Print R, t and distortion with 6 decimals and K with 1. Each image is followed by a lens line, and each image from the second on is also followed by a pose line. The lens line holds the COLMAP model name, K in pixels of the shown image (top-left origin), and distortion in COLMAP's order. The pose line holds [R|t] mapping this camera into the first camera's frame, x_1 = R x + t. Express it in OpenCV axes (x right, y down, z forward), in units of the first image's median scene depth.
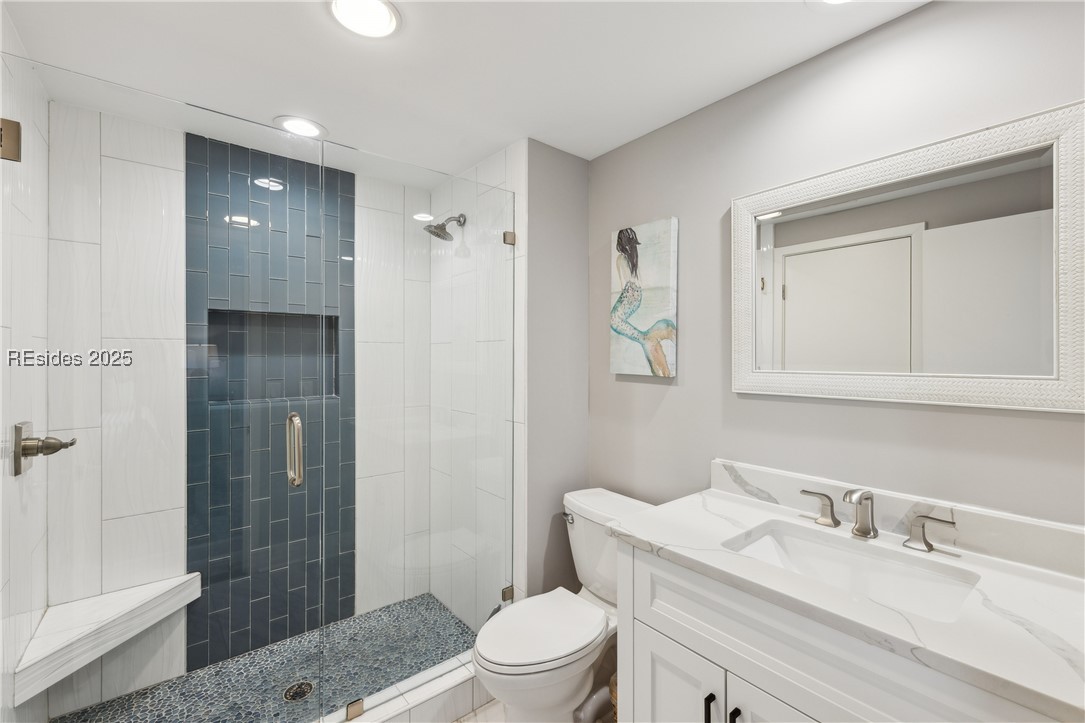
lens RADIAL K [[459.7, 0, 543.2], [0, 459.7, 357.0], [0, 0, 1]] dist [0.003339, 0.000270]
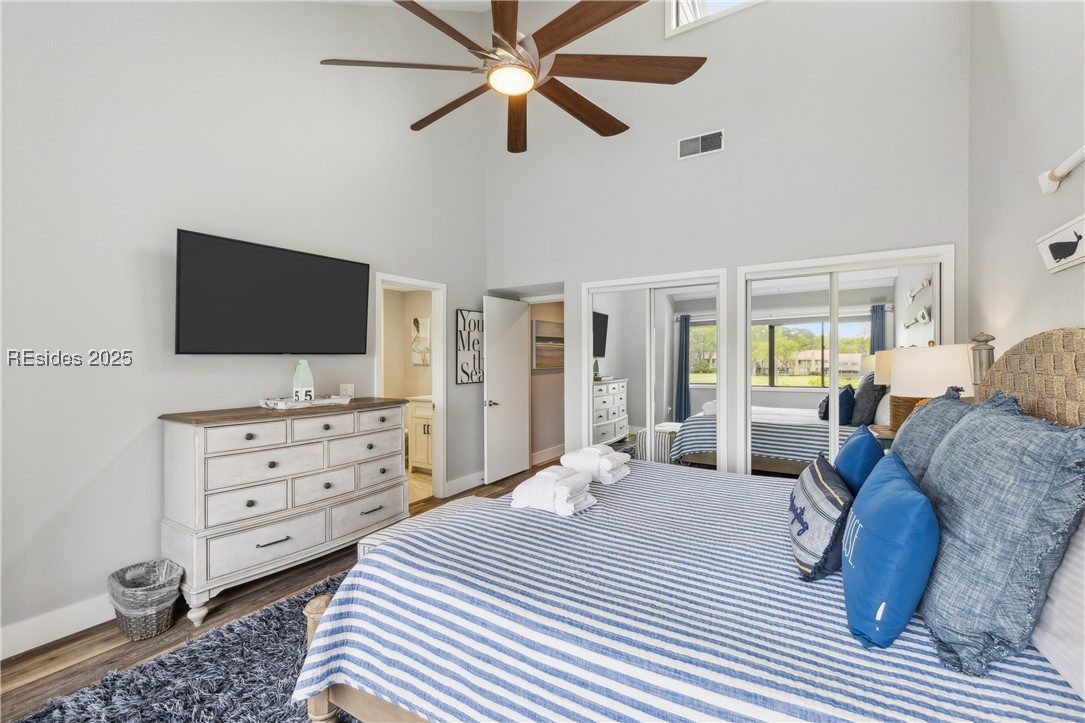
lens RADIAL K [[459.7, 0, 541.8], [0, 459.7, 360.9], [0, 0, 1]] dist [0.003339, 0.000270]
pose [[0.945834, -0.008862, 0.324531, -0.032001], [0.006067, 0.999935, 0.009624, -0.008567], [-0.324595, -0.007134, 0.945826, -2.315962]]
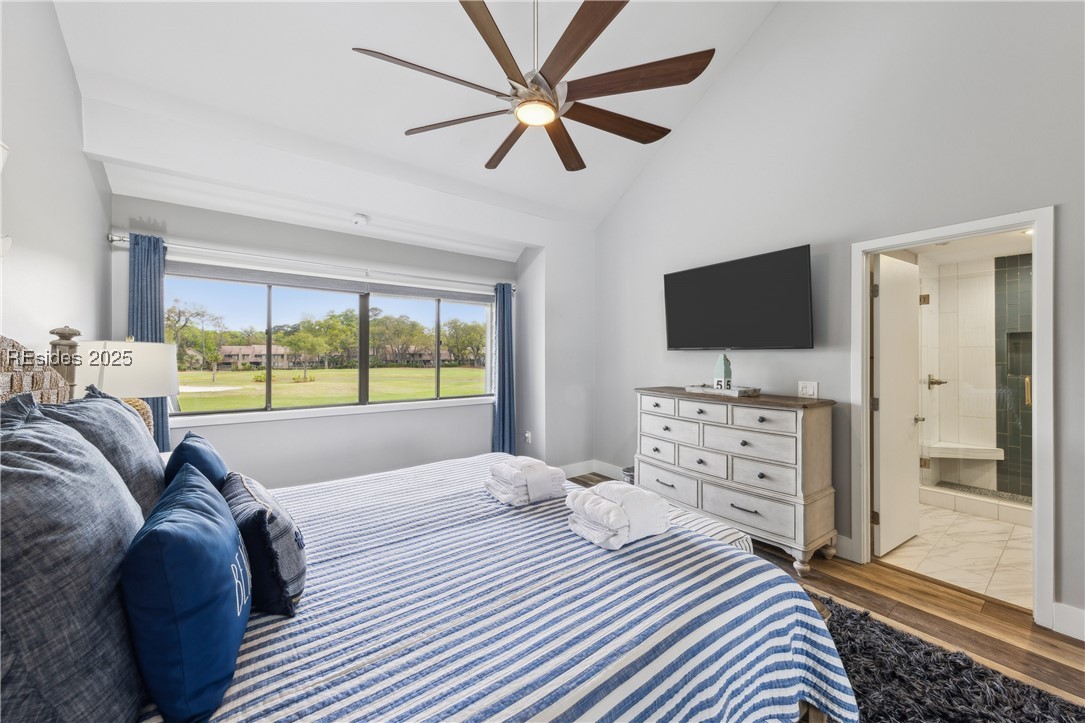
lens RADIAL K [[400.4, 0, 545.7], [0, 400.4, 352.2], [0, 0, 1]] dist [0.000864, 0.000042]
pose [[-0.046839, -0.006733, -0.998880, 1.364703], [0.001551, 0.999976, -0.006813, -0.000602], [0.998901, -0.001869, -0.046827, -1.183920]]
